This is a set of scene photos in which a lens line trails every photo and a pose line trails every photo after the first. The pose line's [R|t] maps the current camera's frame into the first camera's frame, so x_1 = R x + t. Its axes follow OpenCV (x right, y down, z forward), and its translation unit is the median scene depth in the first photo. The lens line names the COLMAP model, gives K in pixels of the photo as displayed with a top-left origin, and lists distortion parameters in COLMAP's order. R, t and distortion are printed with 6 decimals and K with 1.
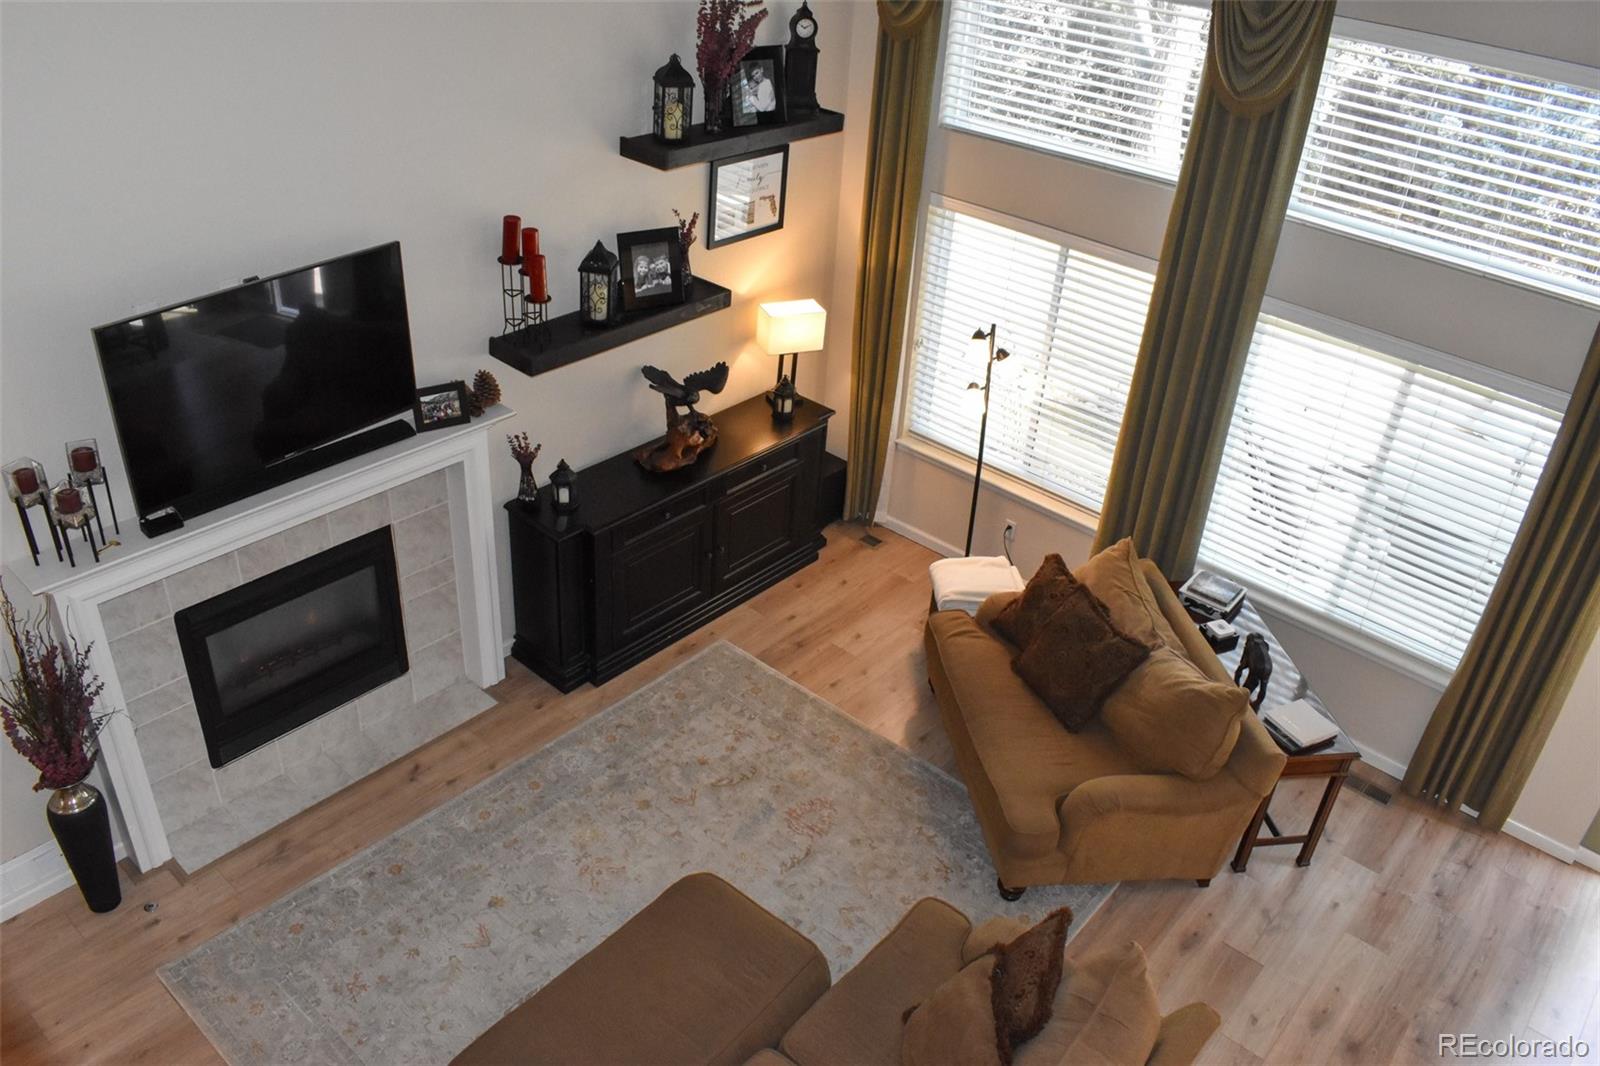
lens RADIAL K [[1239.1, 0, 800.4], [0, 1239.1, 534.1], [0, 0, 1]] dist [-0.089995, -0.009282]
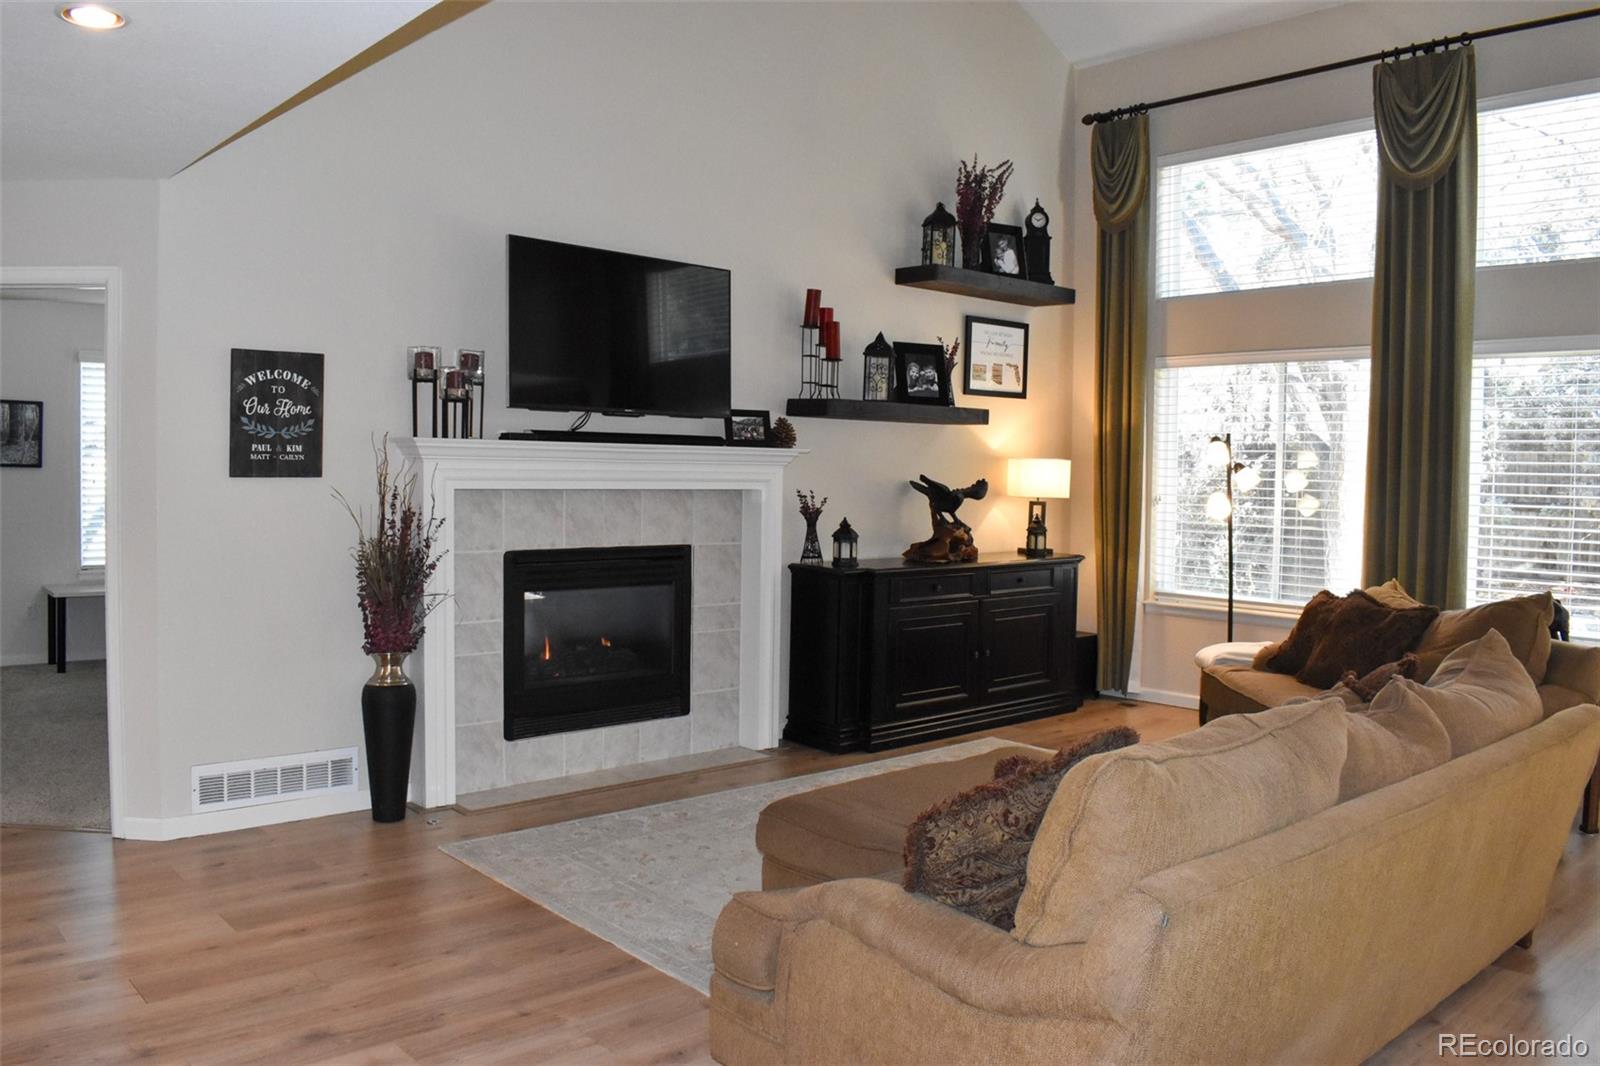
lens RADIAL K [[1239.1, 0, 805.4], [0, 1239.1, 533.8], [0, 0, 1]] dist [-0.089995, -0.009282]
pose [[0.990855, -0.044490, -0.127386, -0.087225], [-0.023599, 0.872388, -0.488244, 0.481816], [0.132852, 0.486786, 0.863360, 0.054649]]
